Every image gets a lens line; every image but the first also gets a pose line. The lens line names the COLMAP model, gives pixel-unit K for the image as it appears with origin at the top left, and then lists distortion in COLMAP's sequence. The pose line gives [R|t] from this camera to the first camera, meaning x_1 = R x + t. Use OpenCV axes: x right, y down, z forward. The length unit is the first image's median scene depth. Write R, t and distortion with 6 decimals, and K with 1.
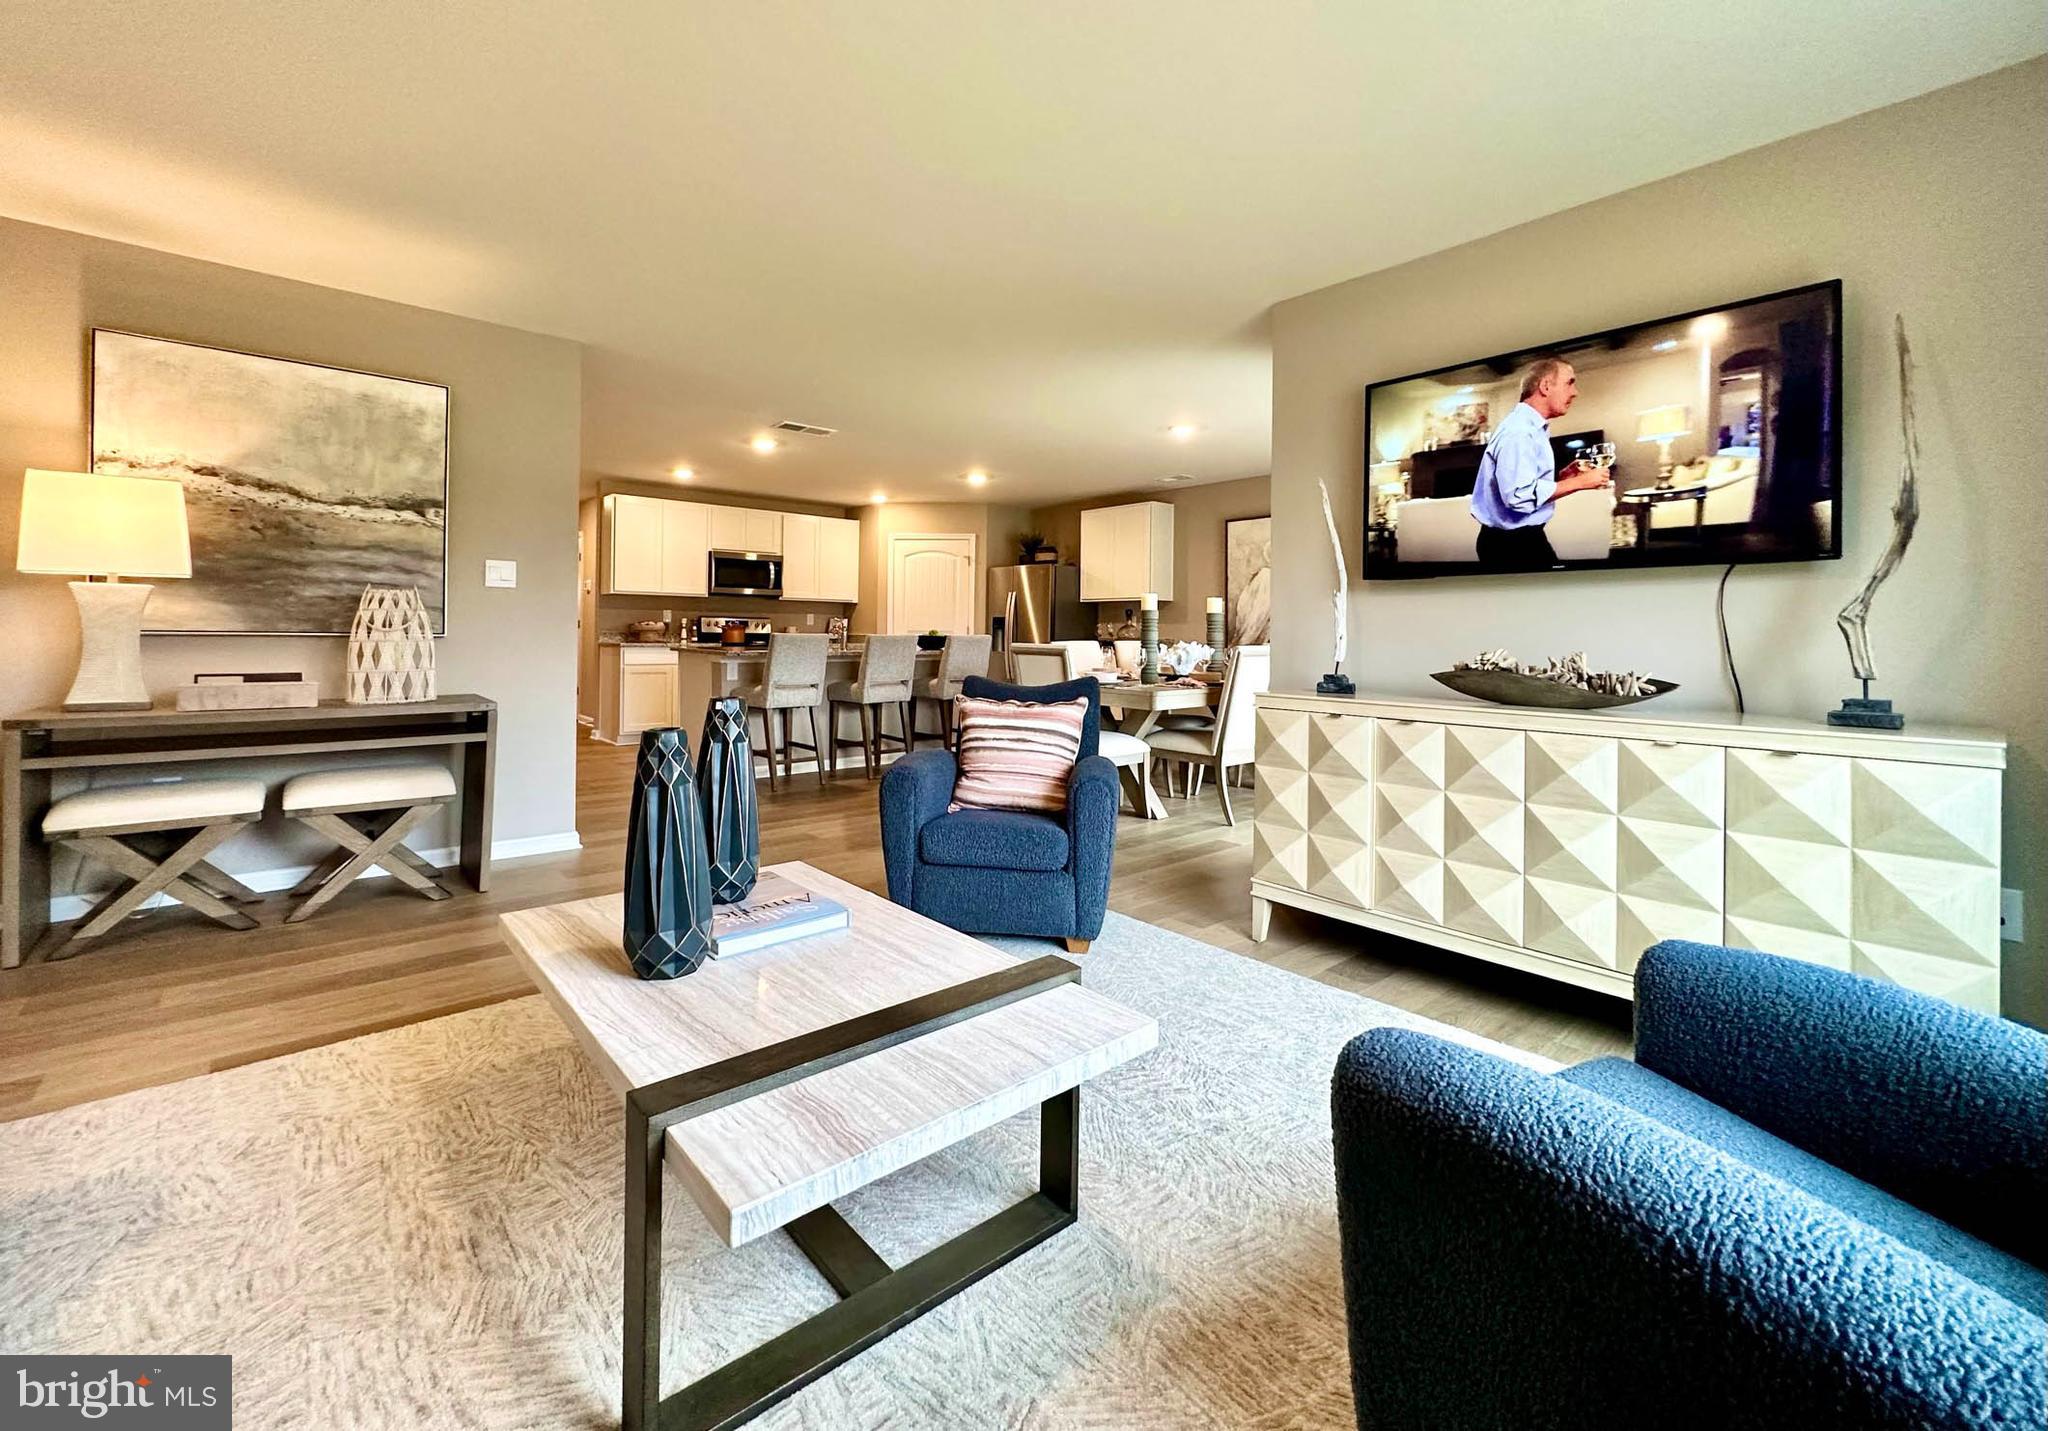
lens RADIAL K [[843.2, 0, 990.2], [0, 843.2, 632.3], [0, 0, 1]] dist [0.000154, 0.000225]
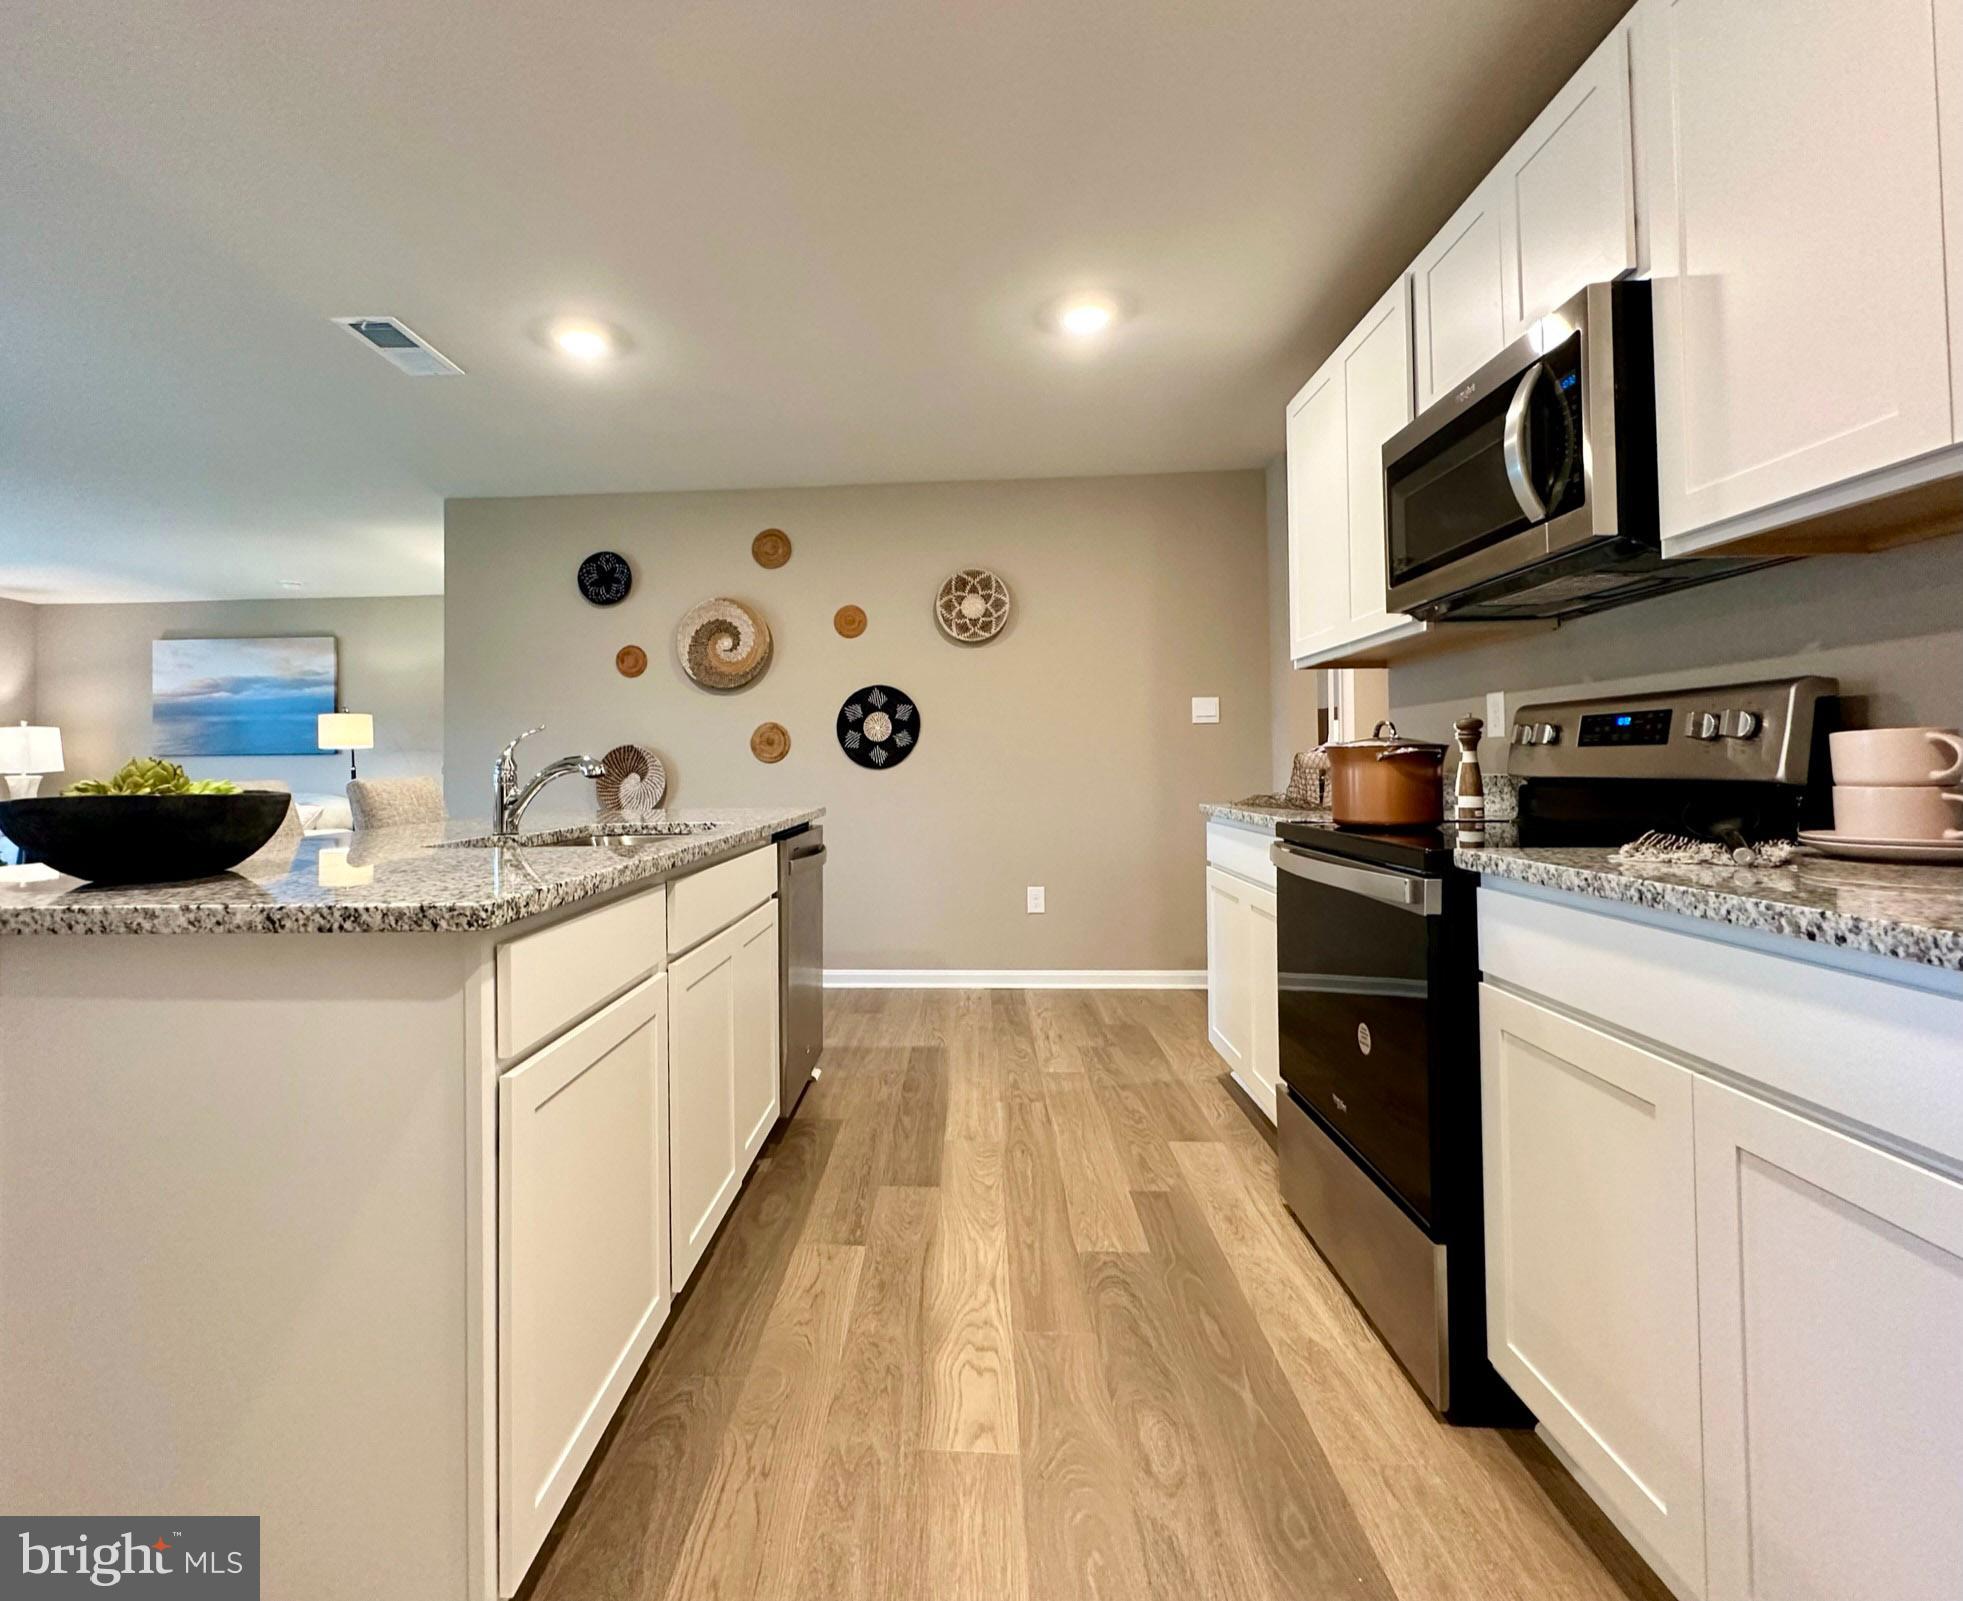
lens RADIAL K [[925.8, 0, 899.3], [0, 925.8, 748.9], [0, 0, 1]] dist [0.000239, -0.000260]
pose [[-0.708206, -0.020379, -0.705712, -0.047035], [-0.000418, 0.999595, -0.028446, -0.000318], [0.706006, -0.019850, -0.707928, 1.280315]]
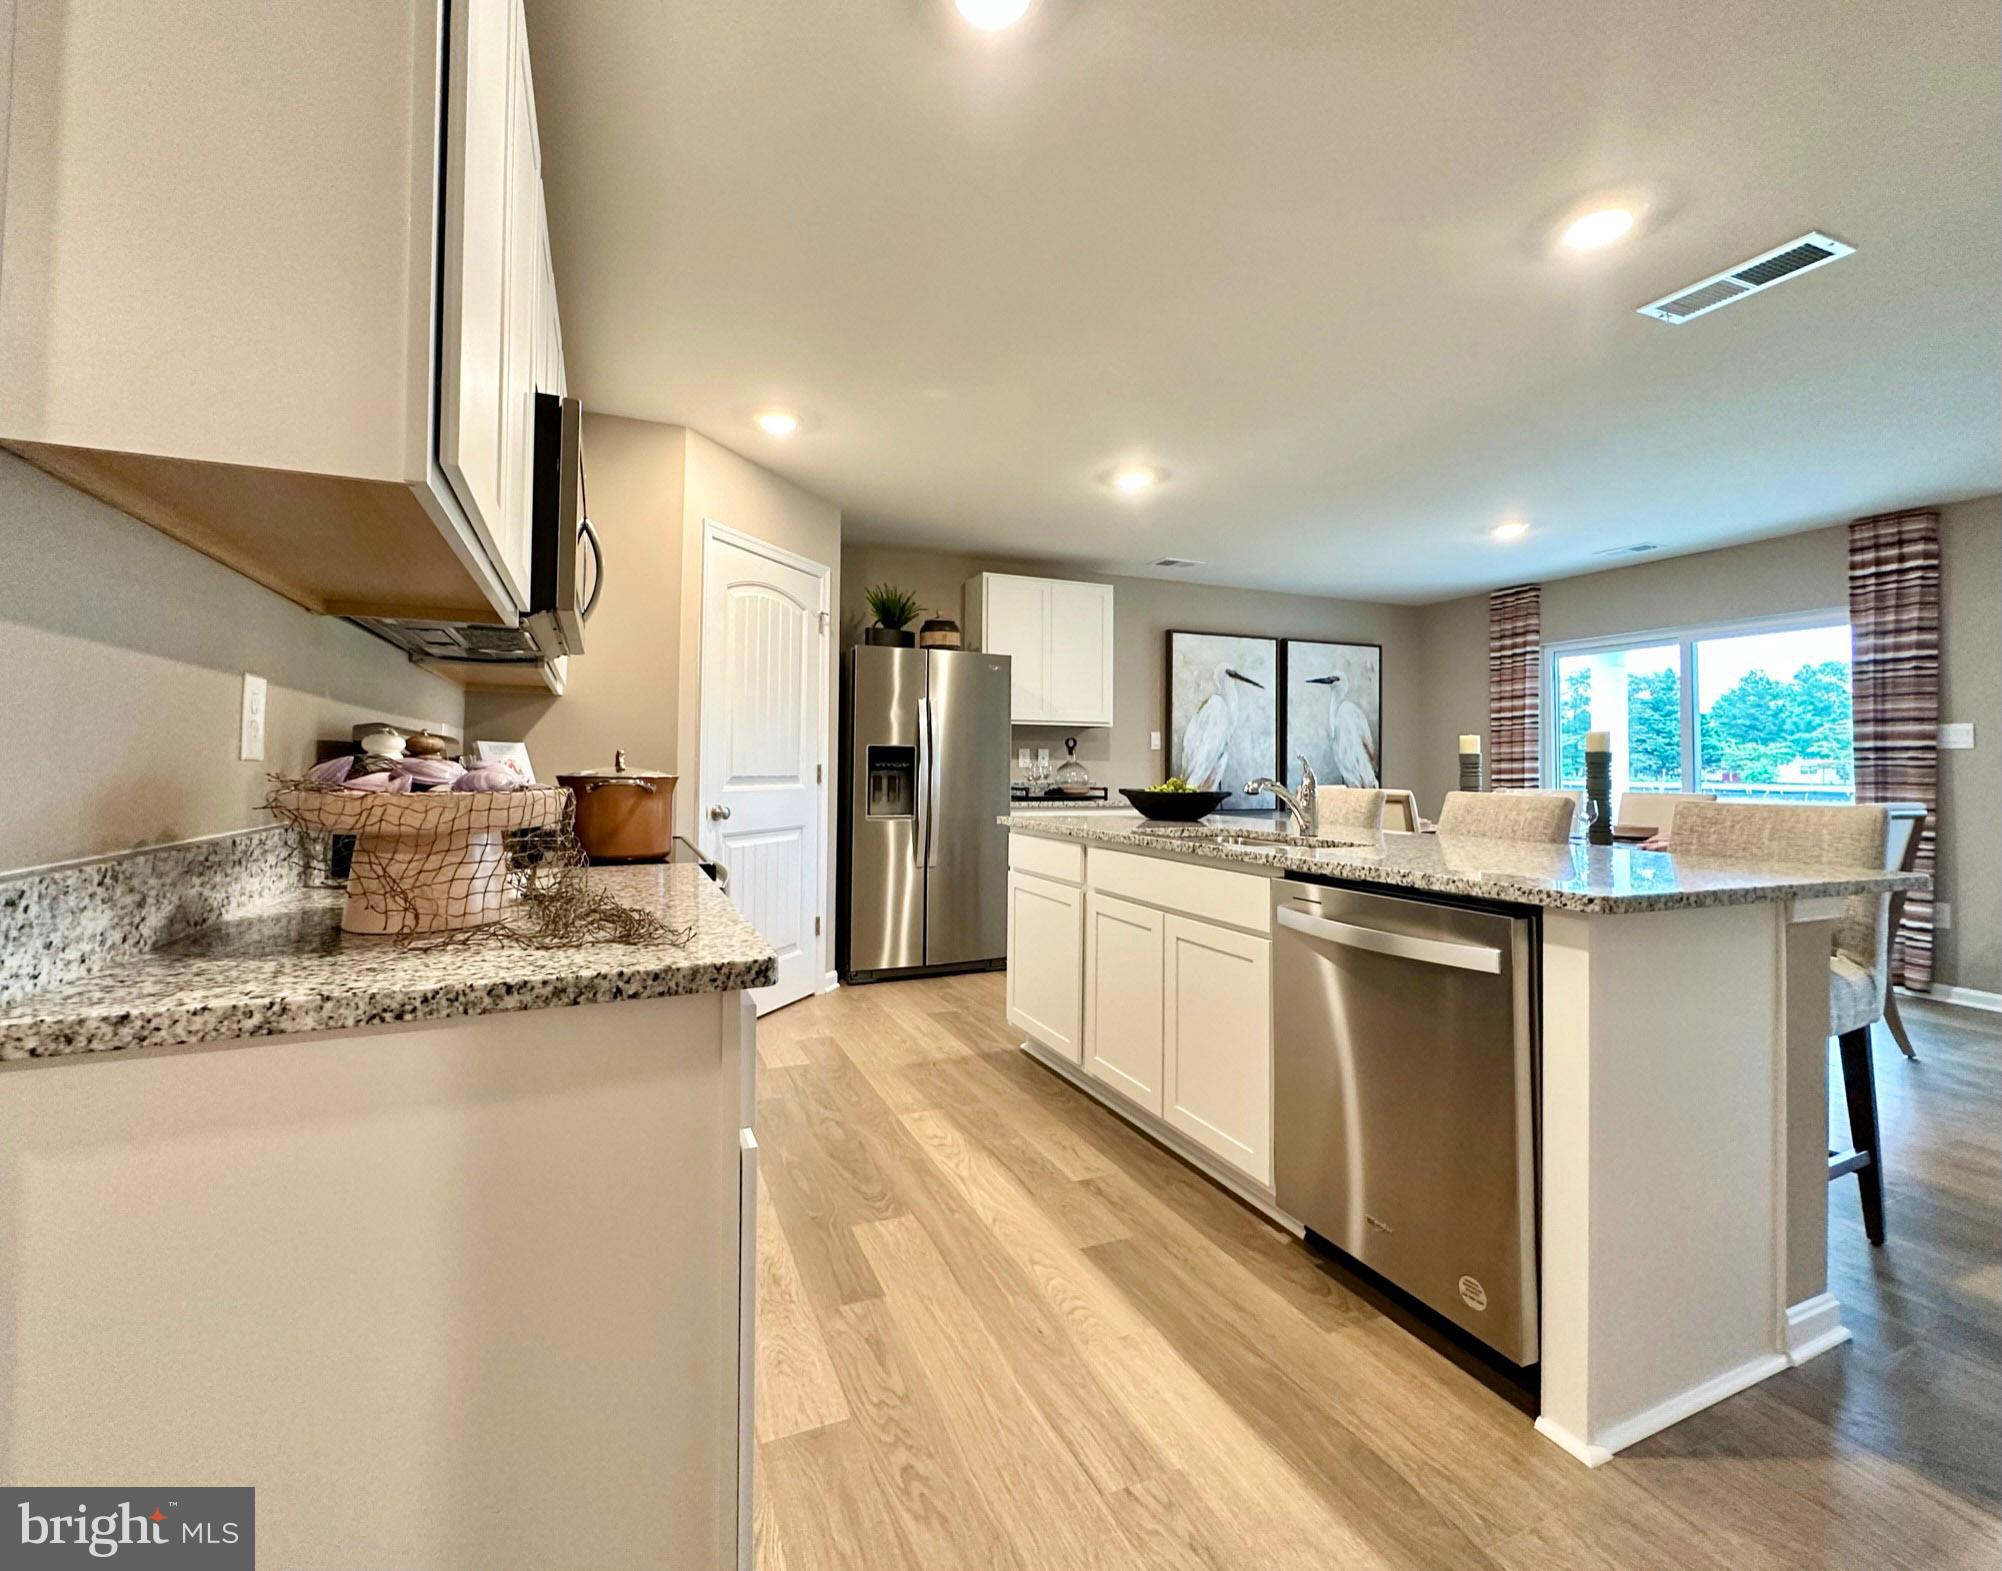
lens RADIAL K [[862.7, 0, 977.5], [0, 862.7, 742.8], [0, 0, 1]] dist [-0.002056, 0.000587]
pose [[0.298895, 0.015621, 0.954158, -0.579654], [-0.002291, 0.999875, -0.015652, -0.015304], [-0.954283, 0.002492, 0.298893, 0.998978]]
